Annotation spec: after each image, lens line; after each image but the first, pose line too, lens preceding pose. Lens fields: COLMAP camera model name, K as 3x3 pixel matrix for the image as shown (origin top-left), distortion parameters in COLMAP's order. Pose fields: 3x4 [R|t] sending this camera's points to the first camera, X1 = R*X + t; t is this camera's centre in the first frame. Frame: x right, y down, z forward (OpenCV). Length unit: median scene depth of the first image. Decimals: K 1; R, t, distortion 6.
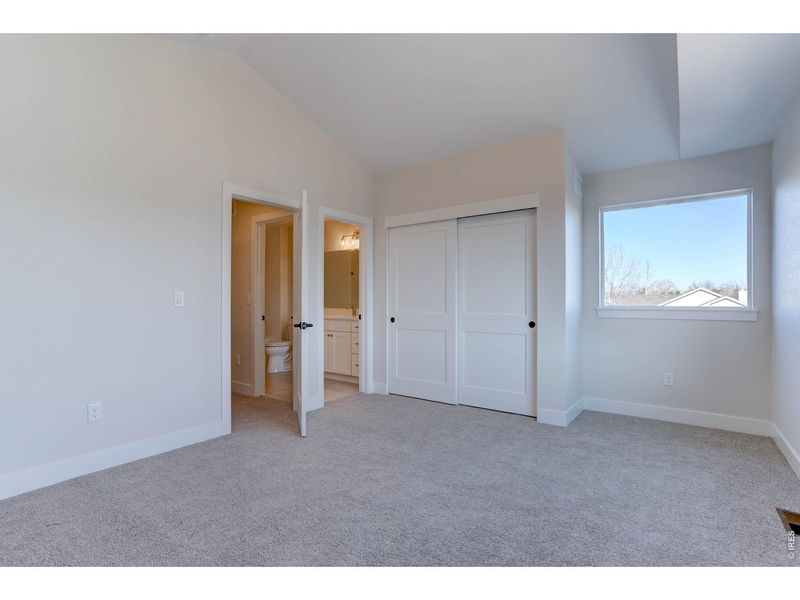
lens RADIAL K [[394.6, 0, 396.9], [0, 394.6, 299.5], [0, 0, 1]] dist [-0.043189, 0.020270]
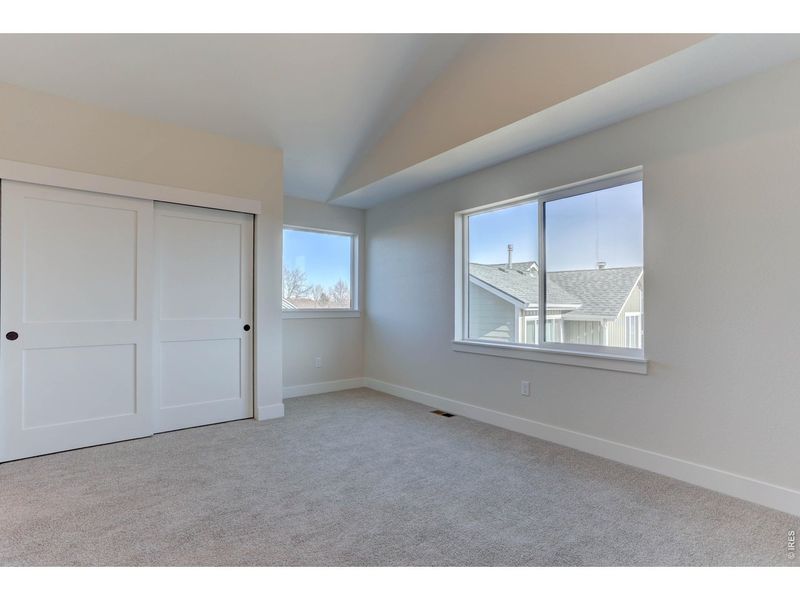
lens RADIAL K [[394.6, 0, 396.9], [0, 394.6, 299.5], [0, 0, 1]] dist [-0.043189, 0.020270]
pose [[0.263689, 0.011975, 0.964533, -0.550092], [-0.004467, 0.999927, -0.011193, 0.000633], [-0.964597, -0.001357, 0.263723, 0.368847]]
